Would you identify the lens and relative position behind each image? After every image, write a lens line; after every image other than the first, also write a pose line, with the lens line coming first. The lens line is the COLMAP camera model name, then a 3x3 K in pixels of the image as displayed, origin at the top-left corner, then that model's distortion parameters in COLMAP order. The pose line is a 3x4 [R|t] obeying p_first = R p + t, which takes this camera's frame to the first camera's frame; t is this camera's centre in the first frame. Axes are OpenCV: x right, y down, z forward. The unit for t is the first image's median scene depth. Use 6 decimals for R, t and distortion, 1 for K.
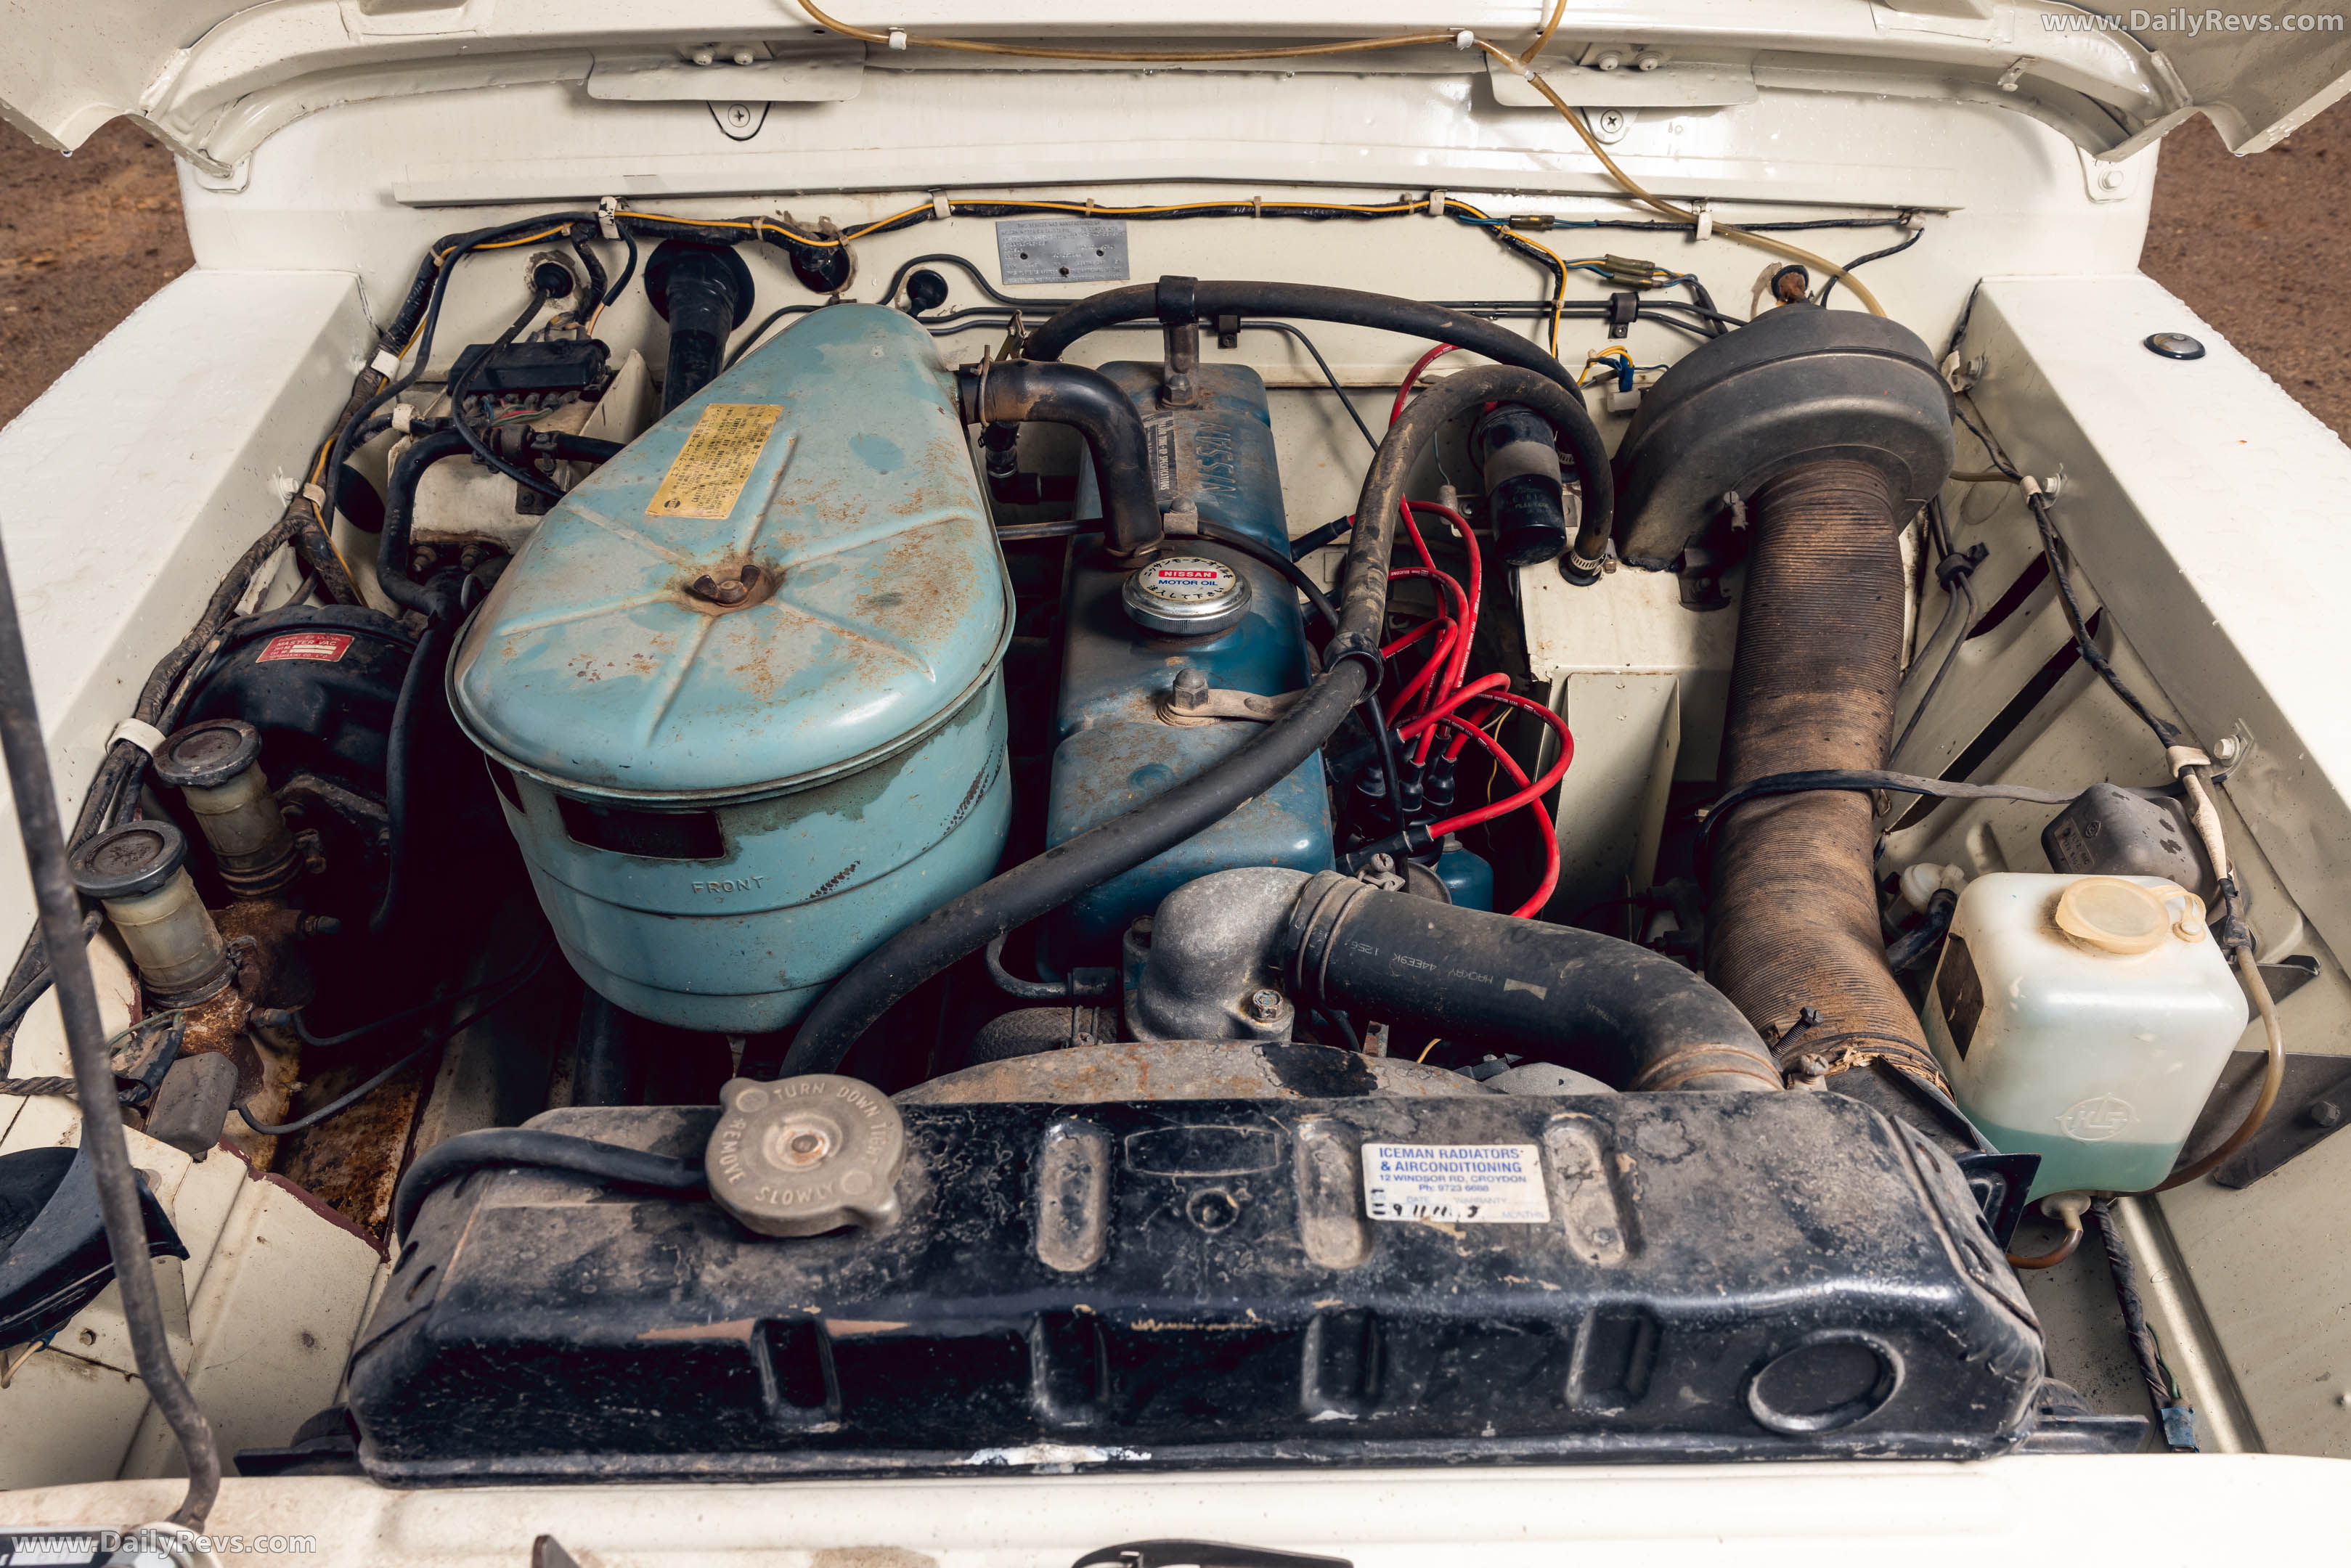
lens RADIAL K [[1655.8, 0, 1175.5], [0, 1655.8, 784.0], [0, 0, 1]] dist [-0.002838, -0.000048]
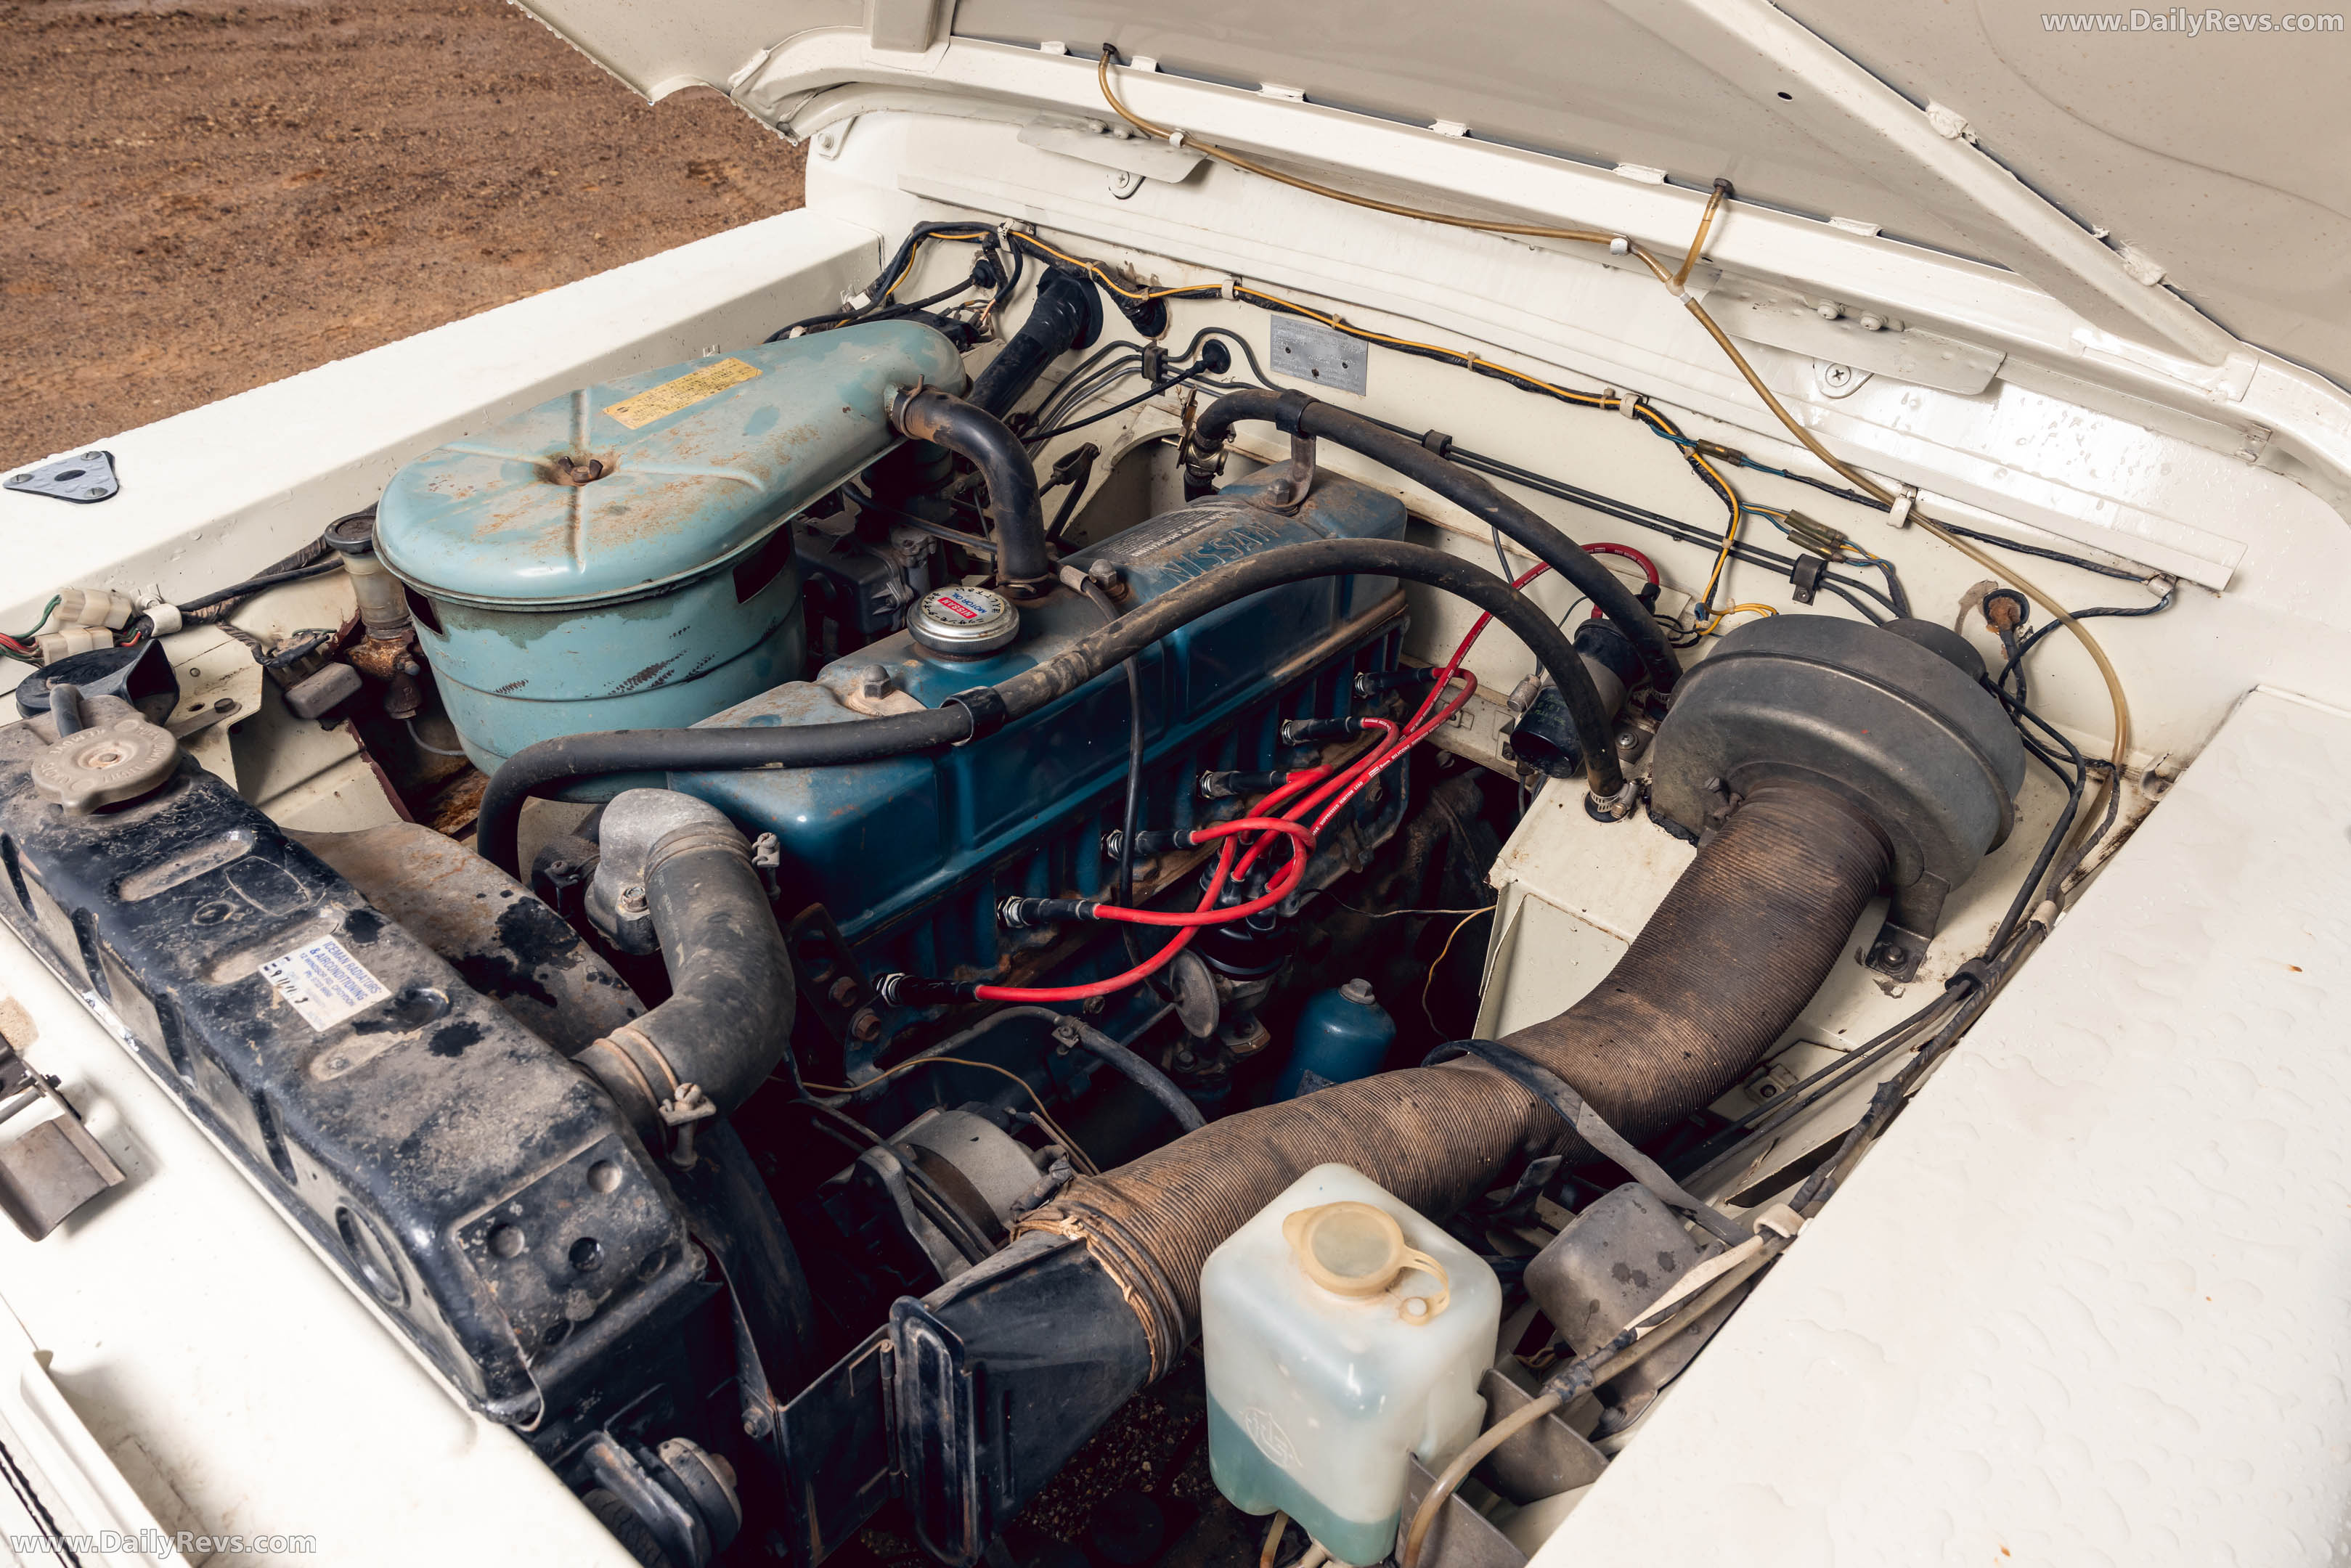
lens RADIAL K [[1596.5, 0, 1175.5], [0, 1596.5, 784.0], [0, 0, 1]] dist [-0.028362, -0.001372]
pose [[0.765394, 0.391617, -0.510694, 0.506208], [-0.411014, 0.908082, 0.080346, -0.111157], [0.495217, 0.148406, 0.856000, 0.098056]]
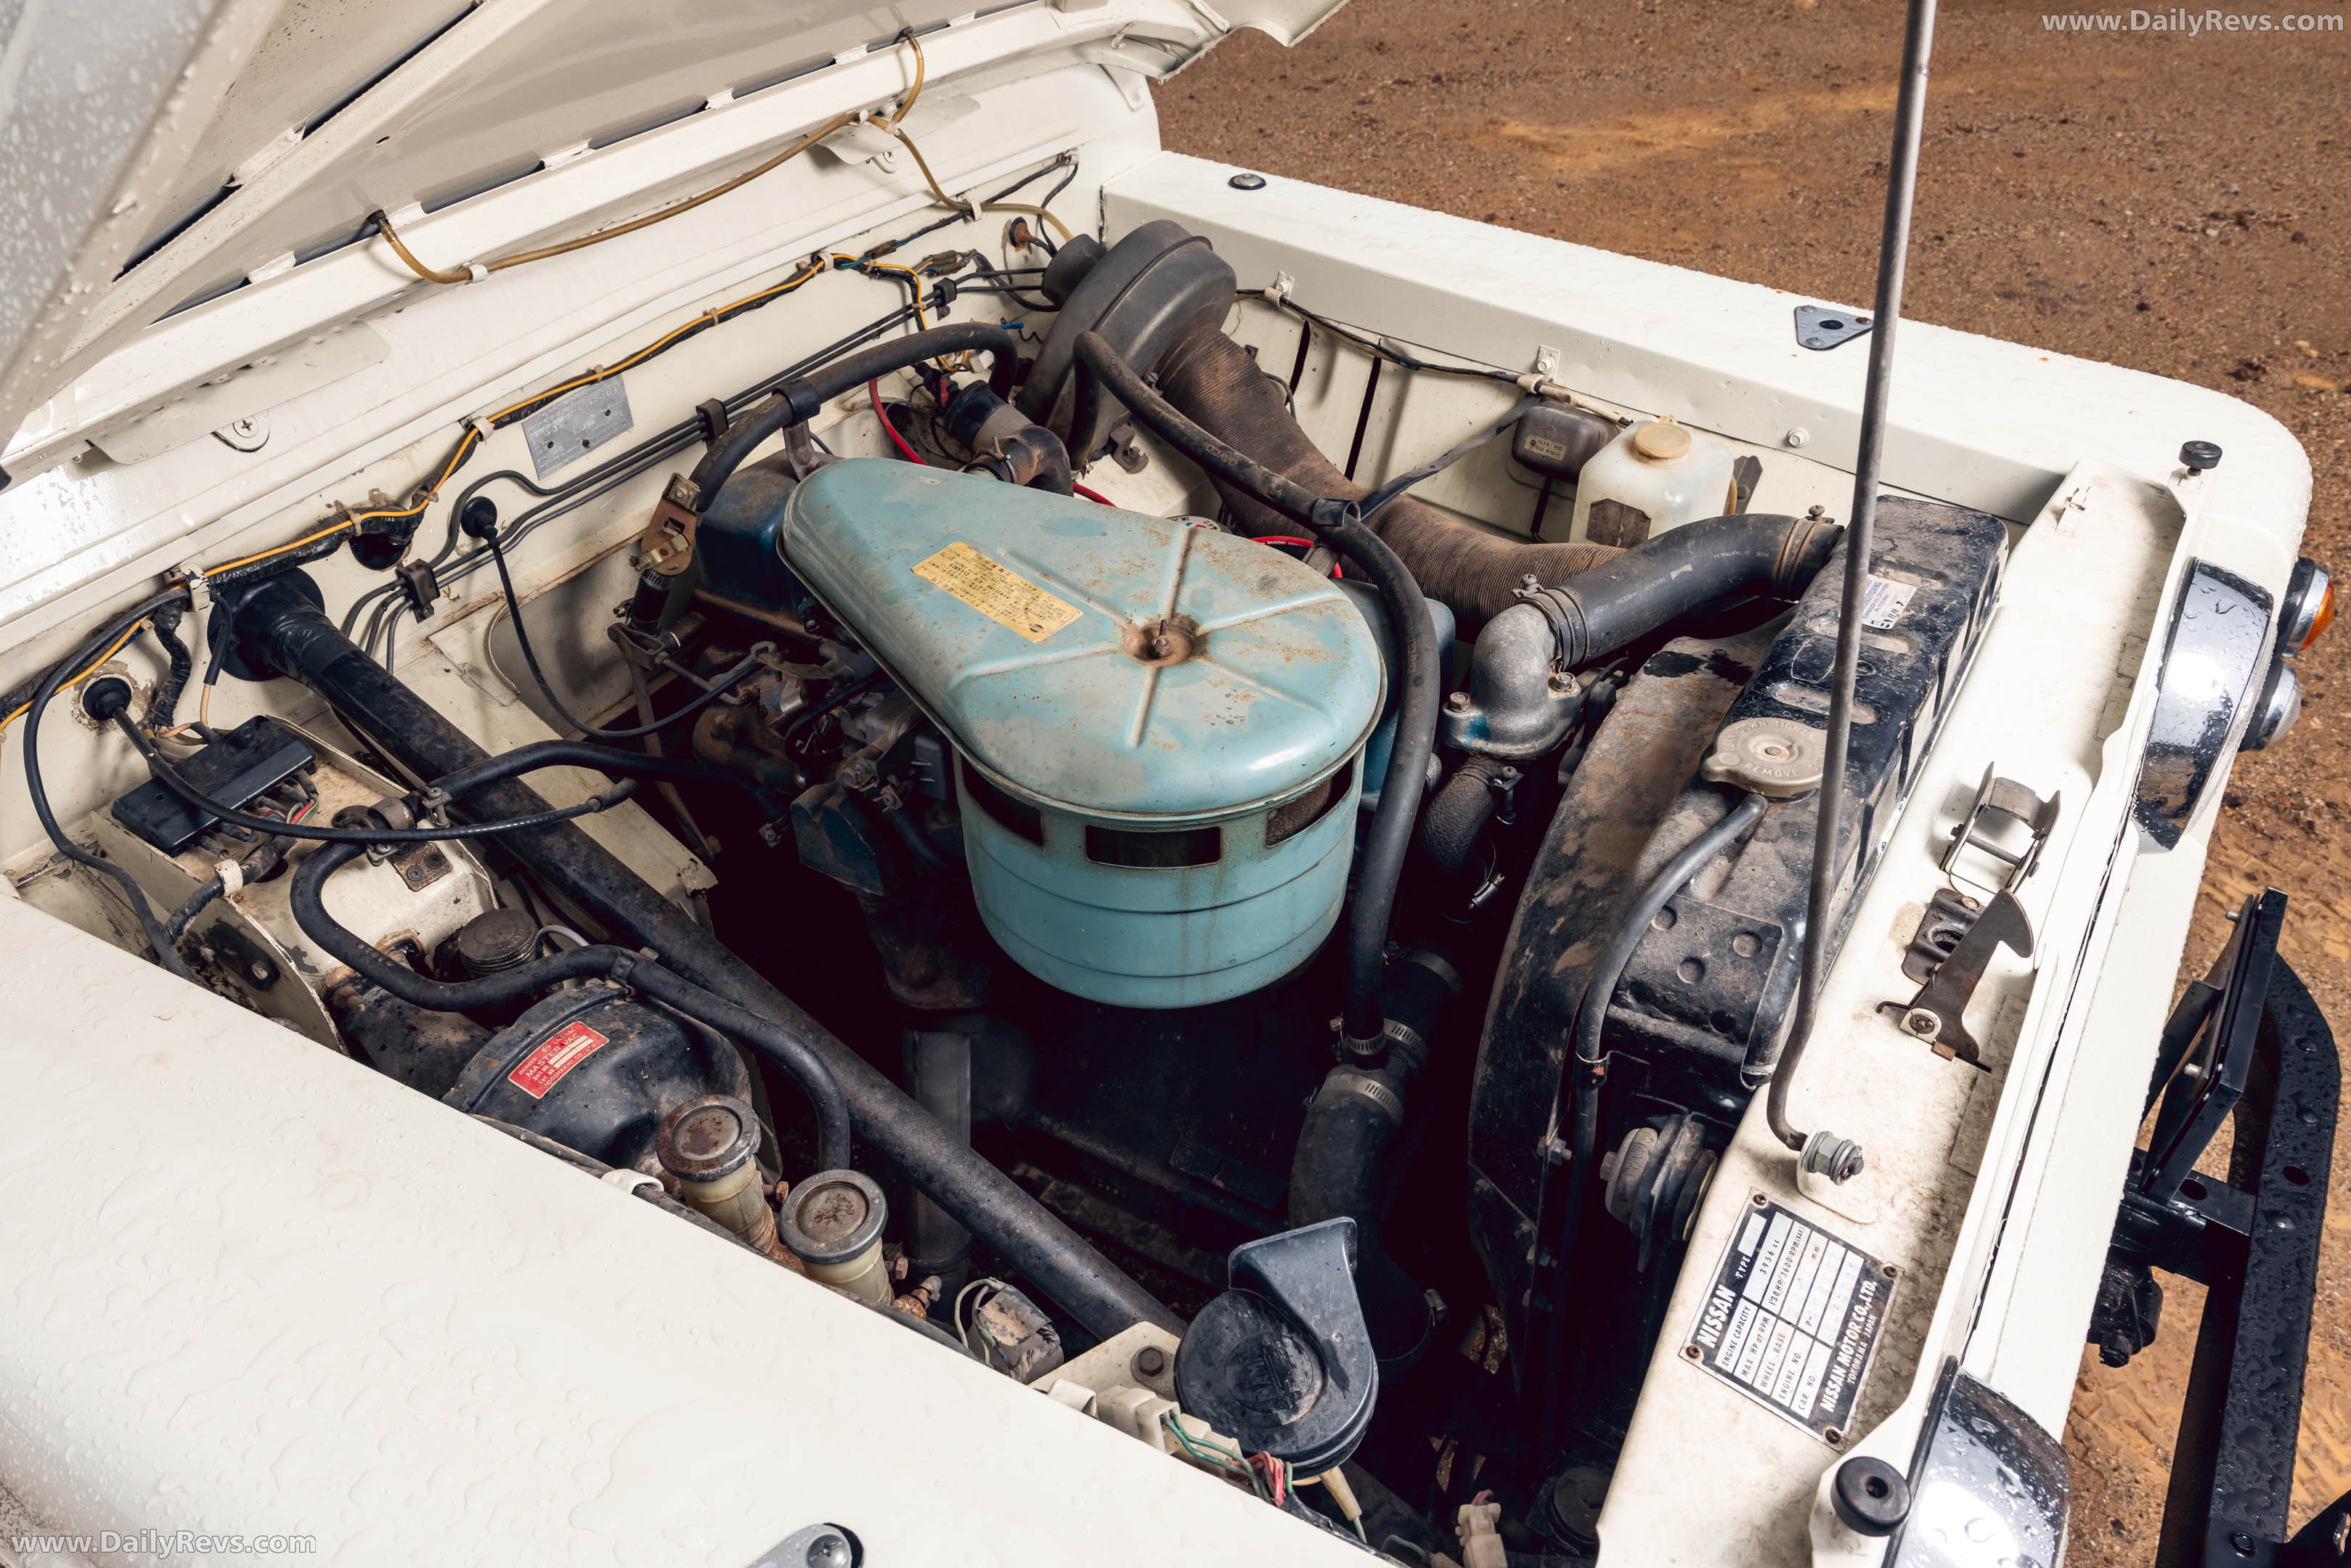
lens RADIAL K [[1655.8, 0, 1175.5], [0, 1655.8, 784.0], [0, 0, 1]] dist [-0.002838, -0.000048]
pose [[0.555587, -0.528895, 0.641556, -0.635649], [0.526982, 0.820823, 0.220316, -0.171073], [-0.643127, 0.215684, 0.734757, 0.061911]]
